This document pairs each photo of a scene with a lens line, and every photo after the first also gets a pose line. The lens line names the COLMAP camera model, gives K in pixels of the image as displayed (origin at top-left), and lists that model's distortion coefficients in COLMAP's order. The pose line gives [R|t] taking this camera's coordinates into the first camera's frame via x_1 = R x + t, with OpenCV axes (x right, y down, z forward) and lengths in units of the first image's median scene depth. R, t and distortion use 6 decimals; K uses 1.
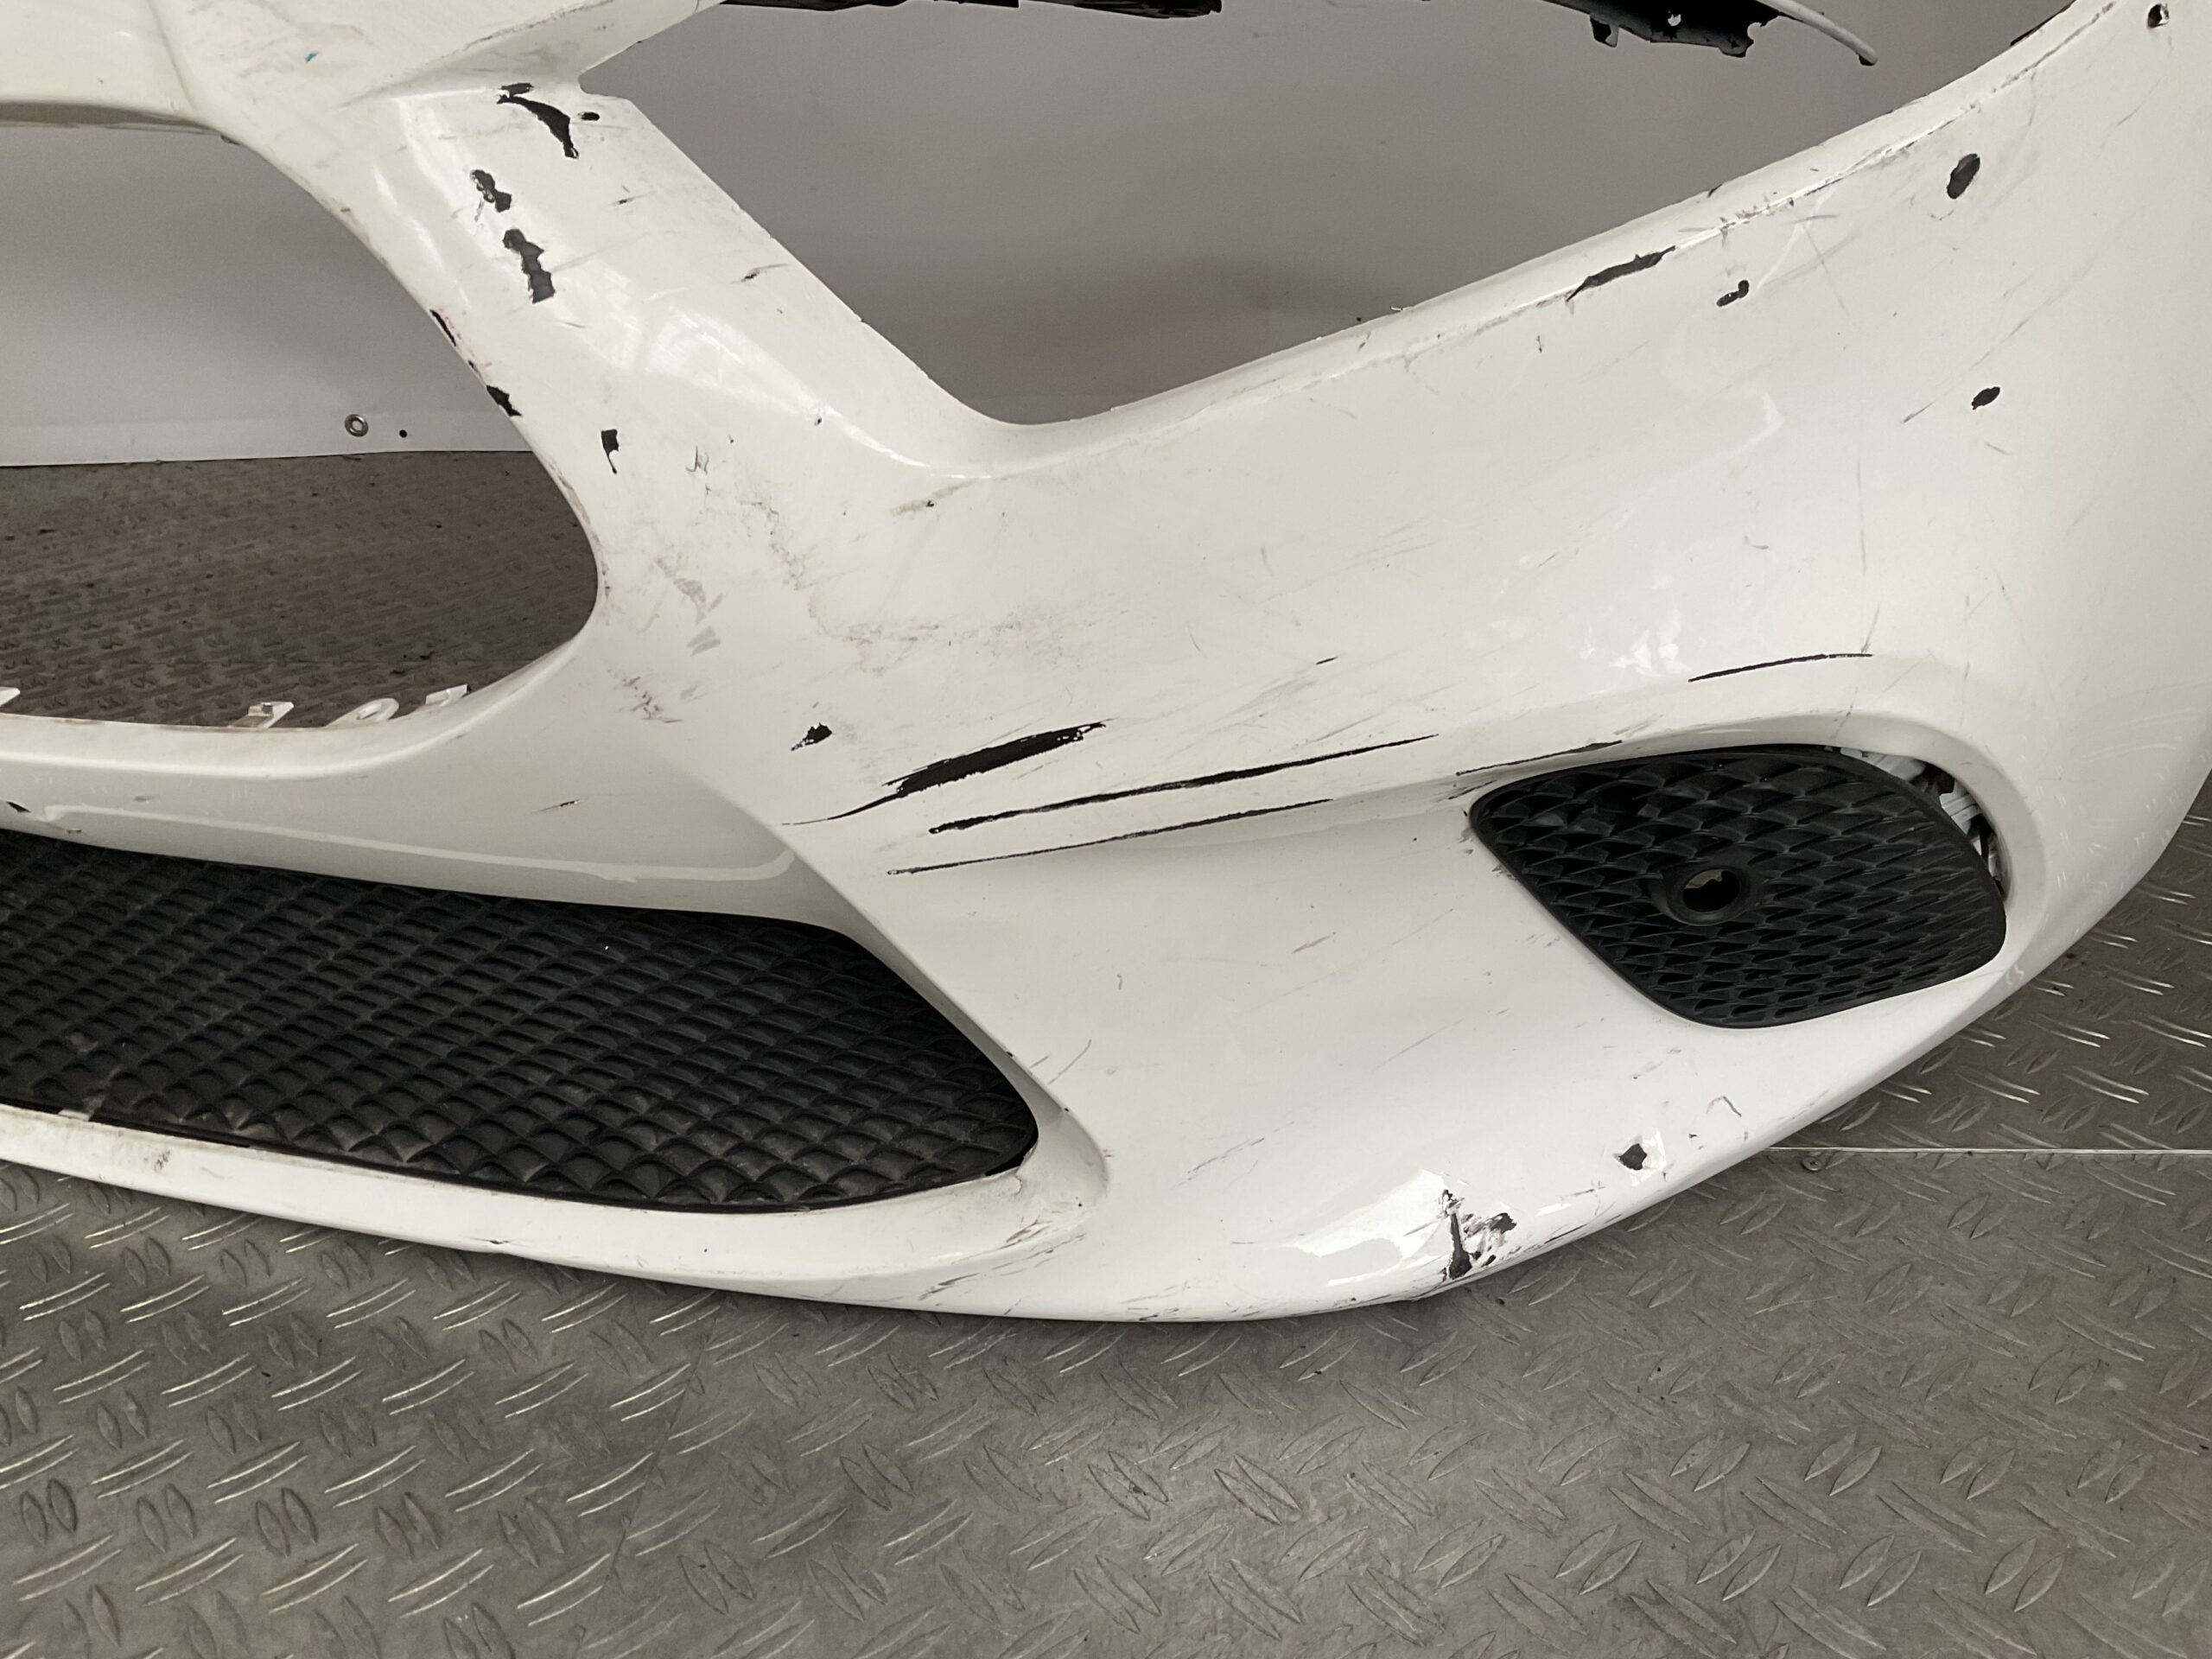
lens RADIAL K [[1788.3, 0, 1106.0], [0, 1788.3, 829.5], [0, 0, 1]] dist [0.105182, -0.198167]
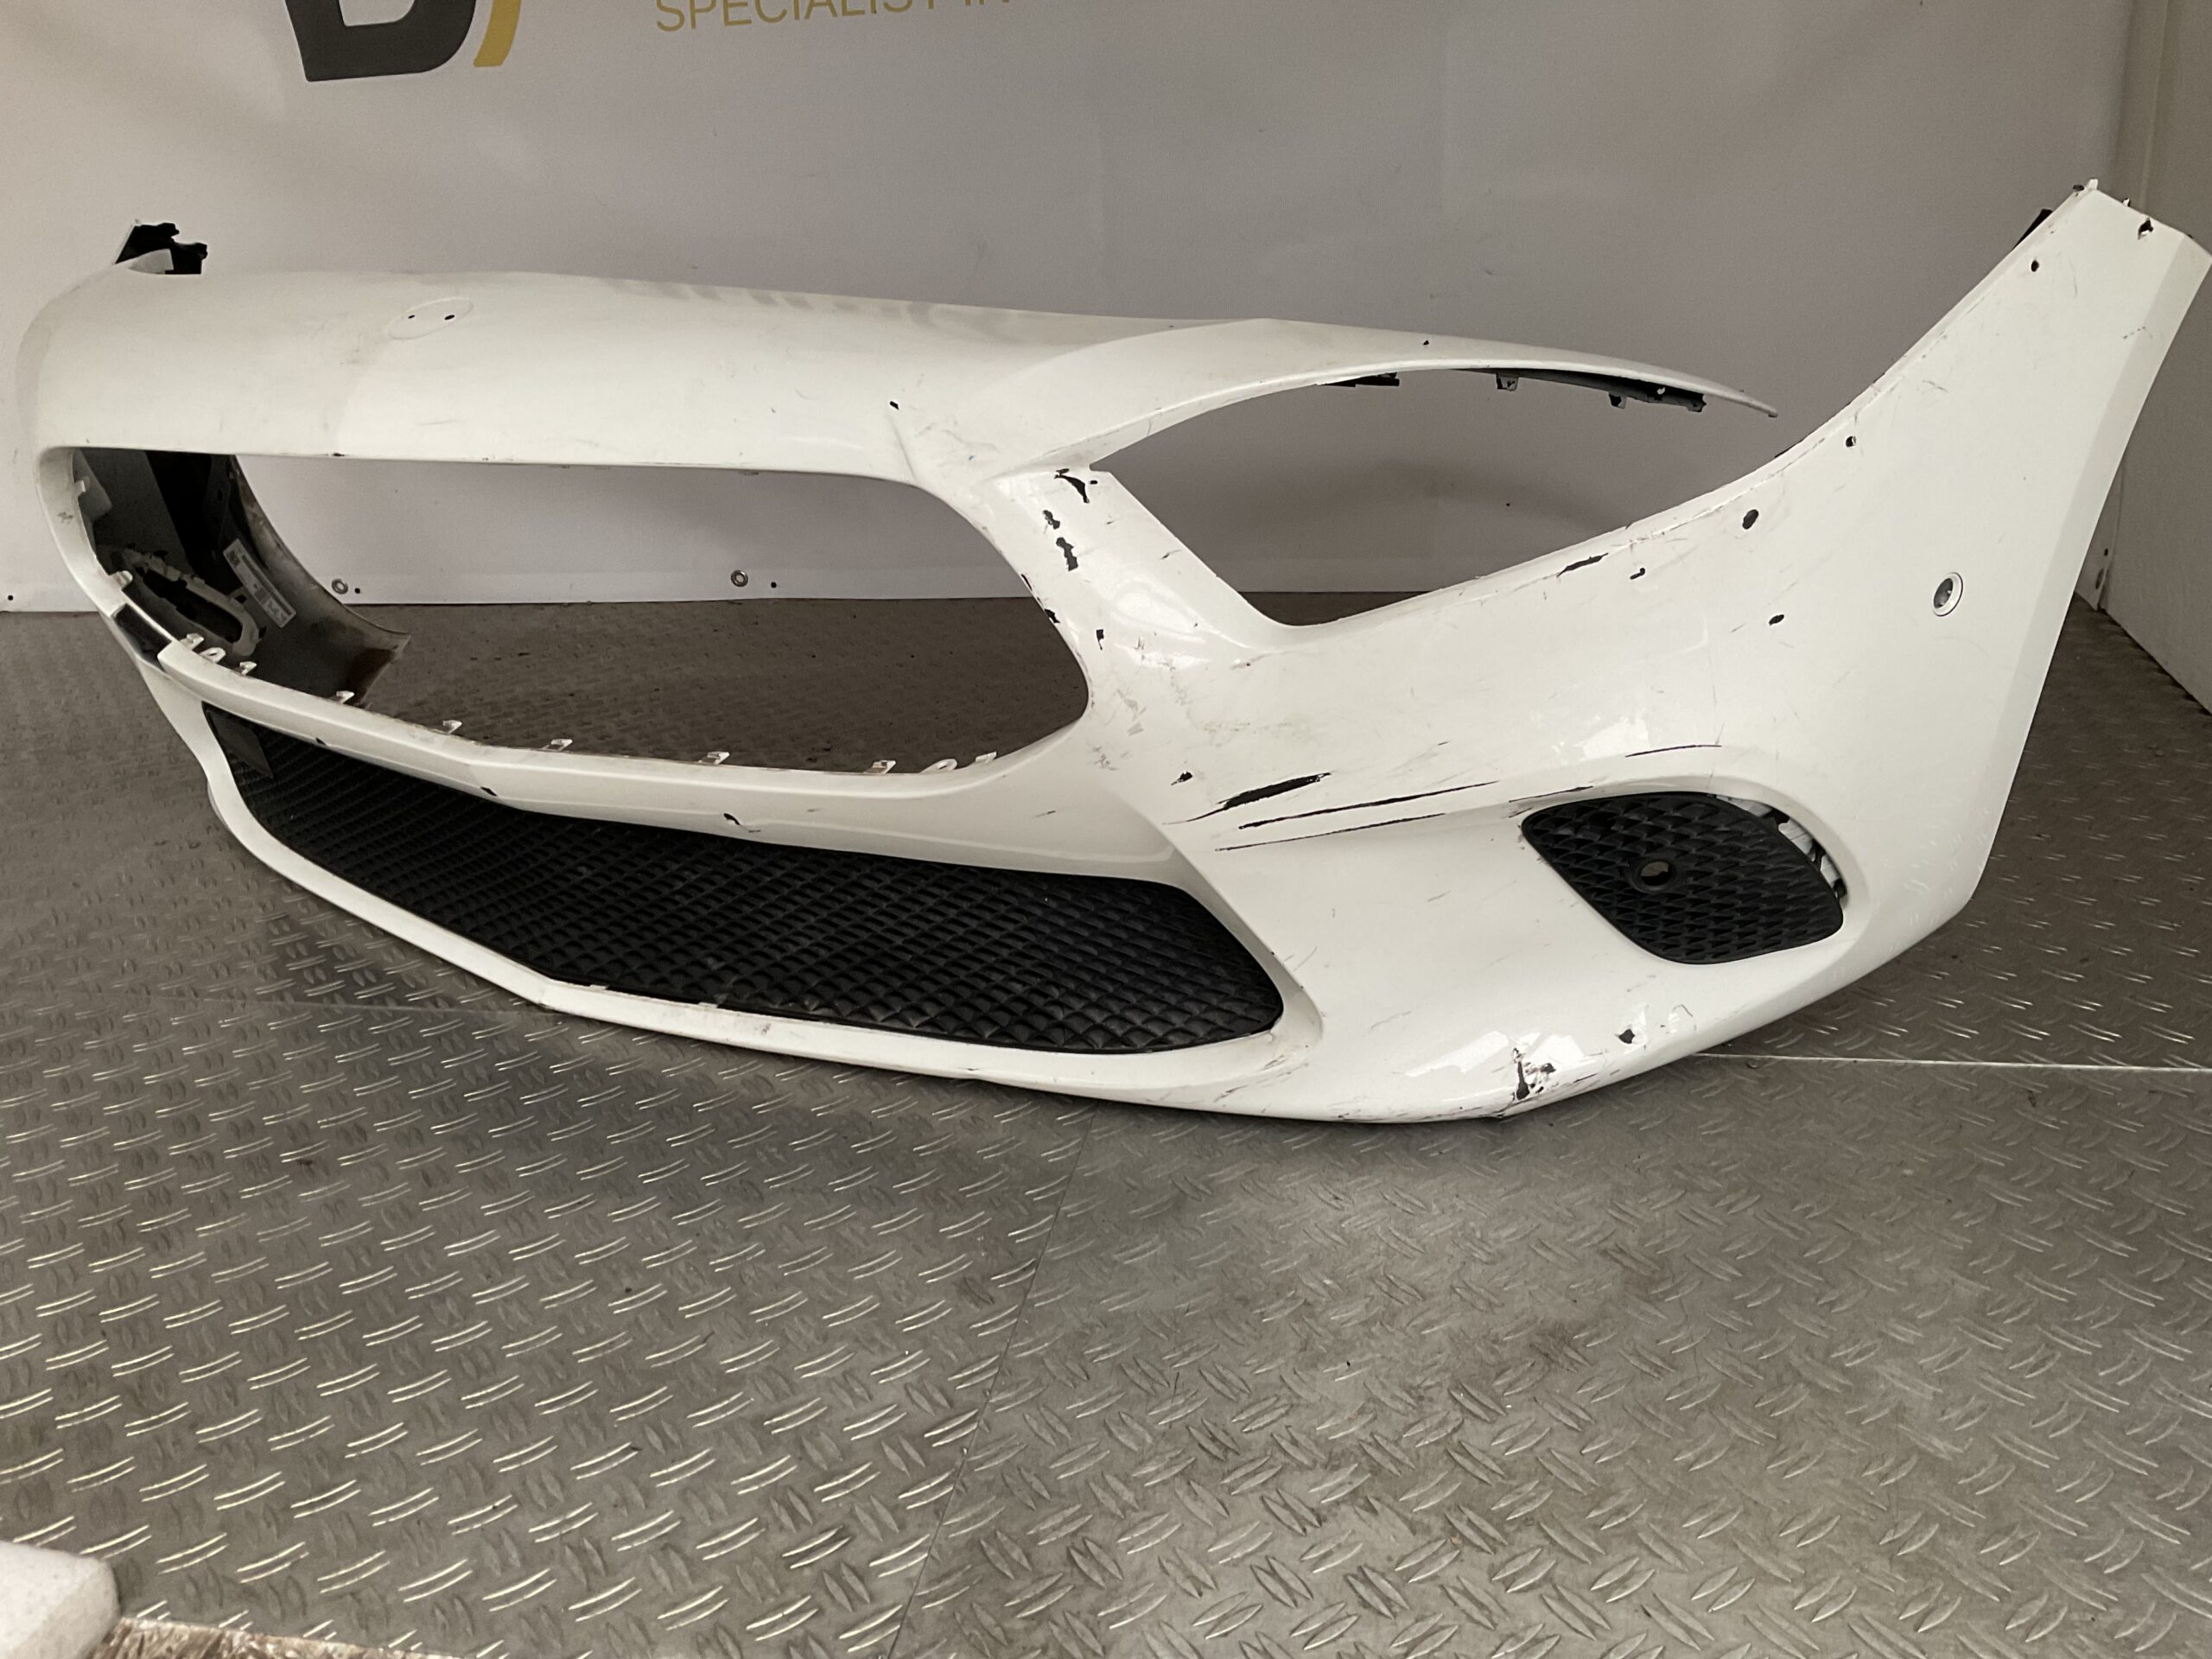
lens RADIAL K [[1788.3, 0, 1106.0], [0, 1788.3, 829.5], [0, 0, 1]] dist [0.105182, -0.198167]
pose [[0.995033, 0.022289, -0.097020, -0.044115], [-0.028576, 0.997547, -0.063909, 0.110238], [0.095357, 0.066364, 0.993228, -0.802844]]
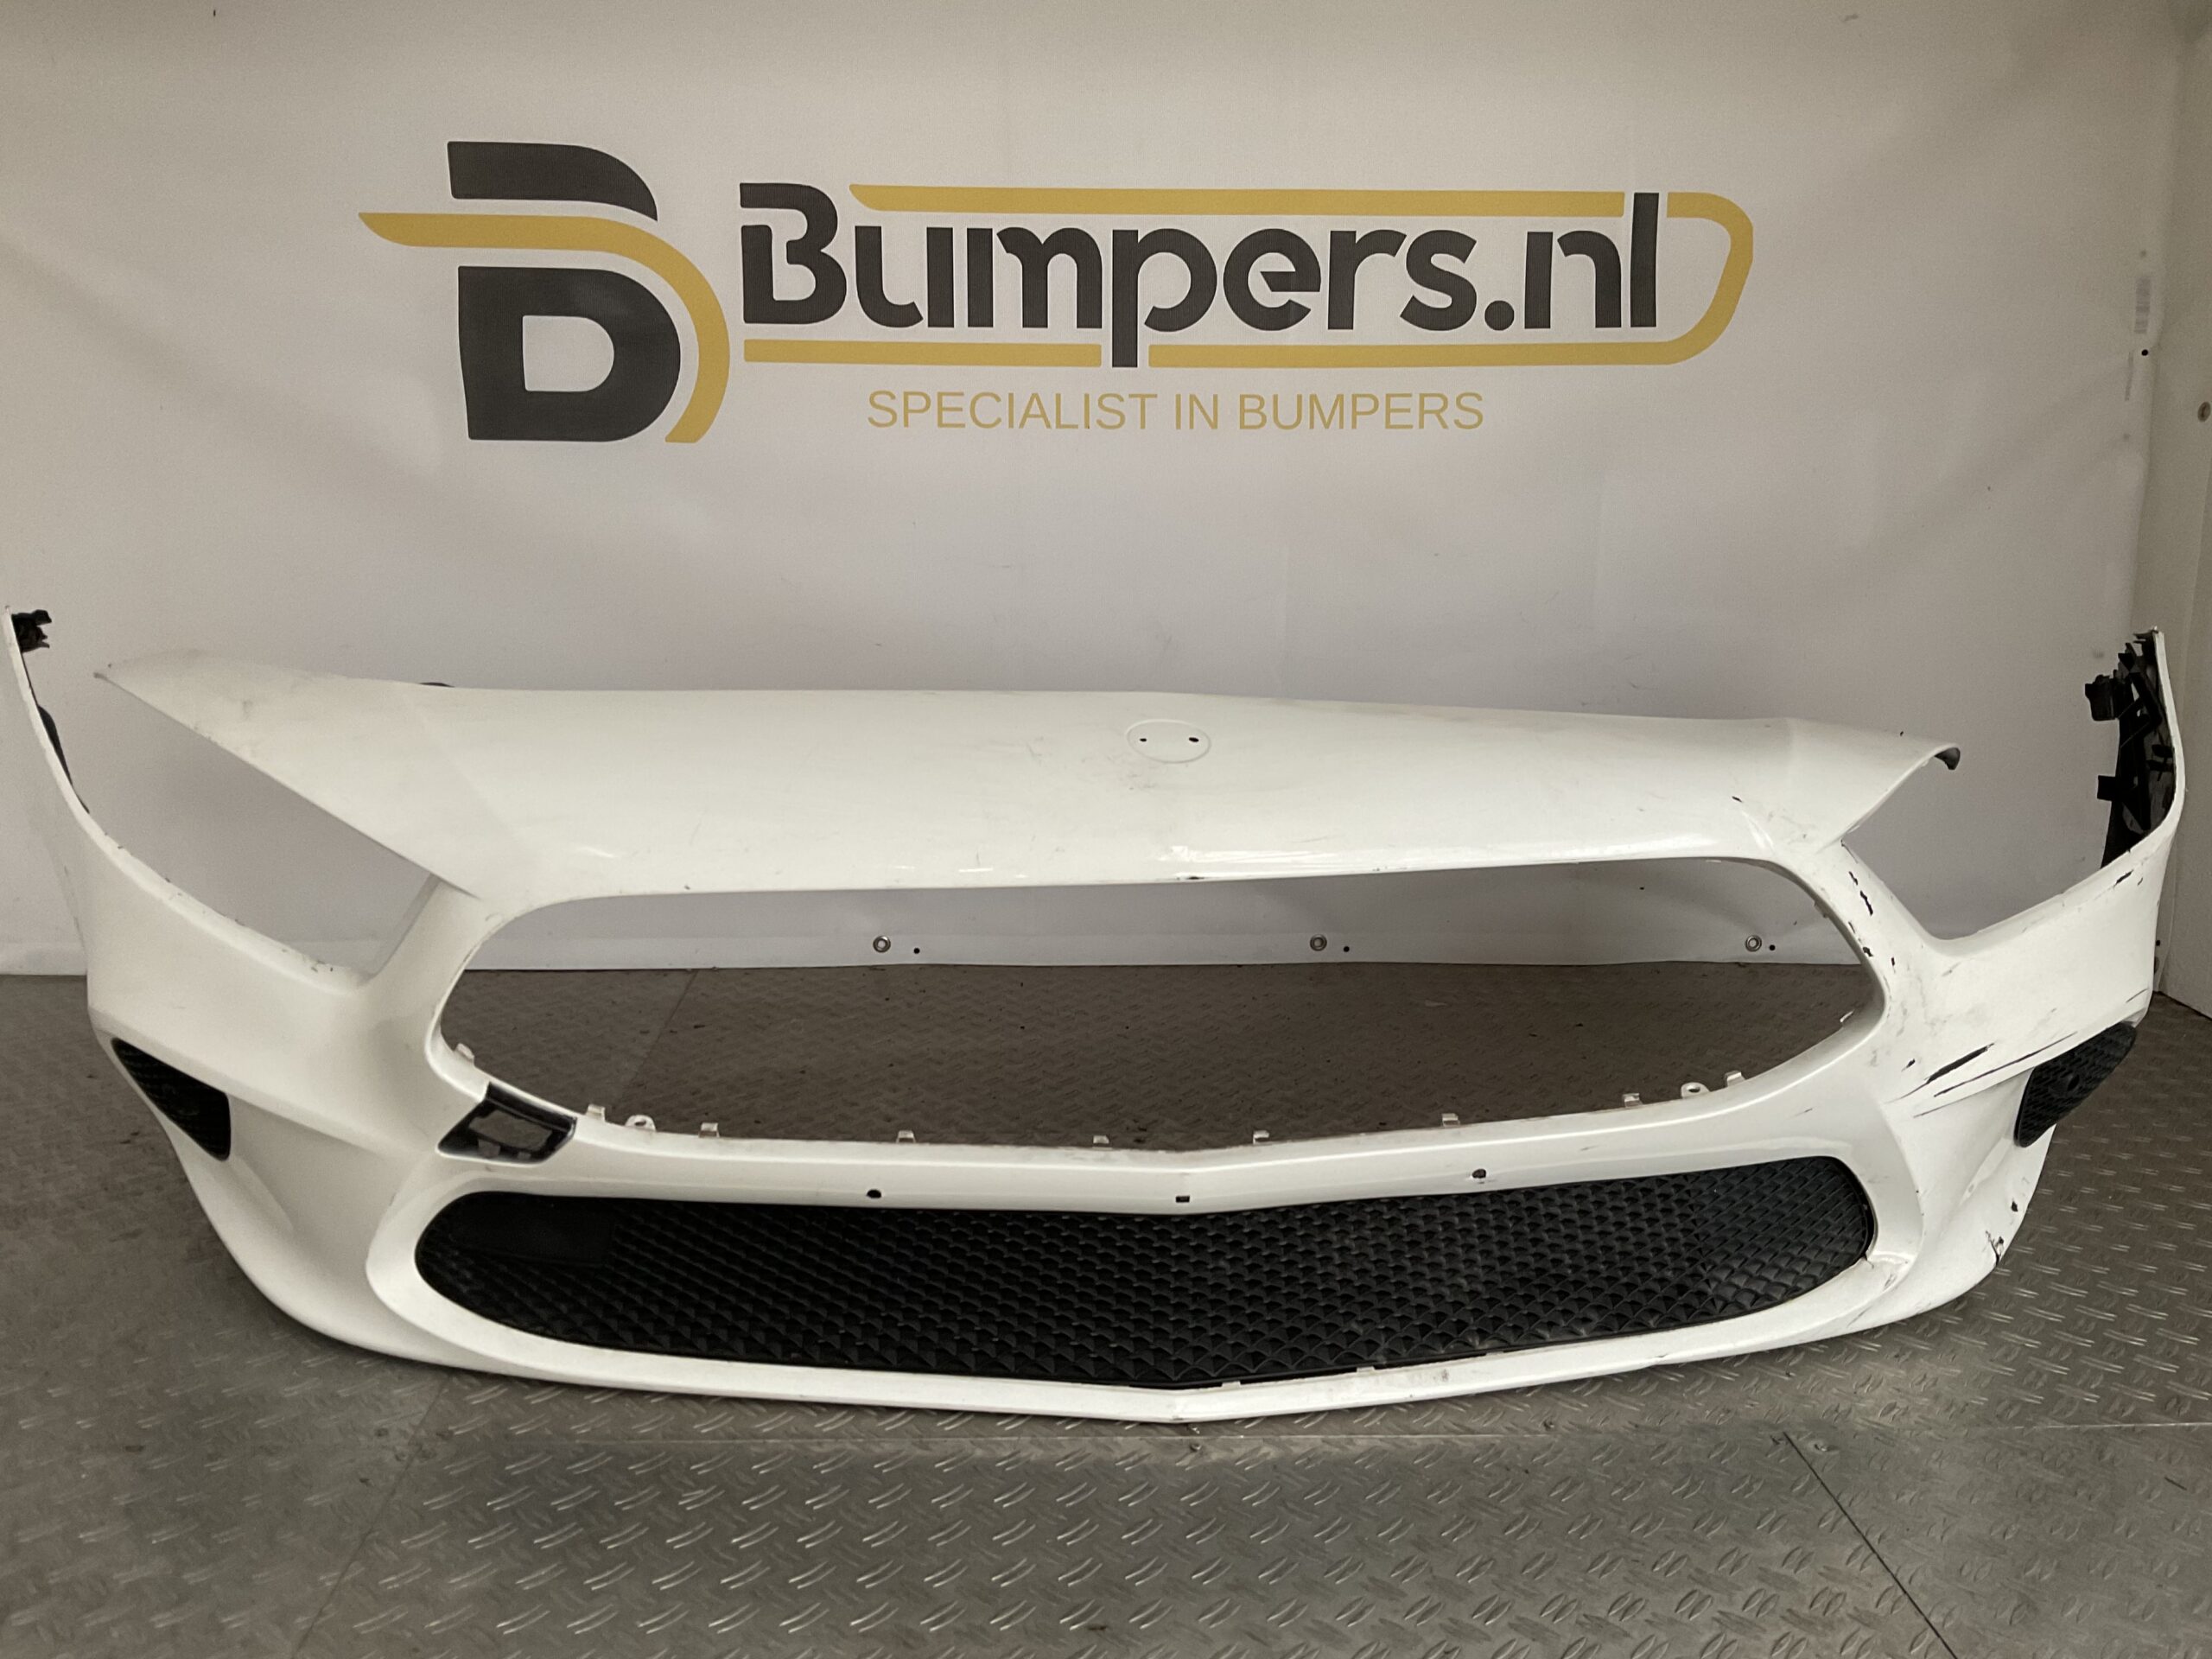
lens RADIAL K [[1869.5, 0, 1106.5], [0, 1869.5, 860.7], [0, 0, 1]] dist [0.117569, -0.225119]
pose [[0.840160, -0.075831, 0.537012, -2.108829], [0.183889, 0.971352, -0.150532, -0.112995], [-0.510212, 0.225222, 0.830035, -0.610576]]
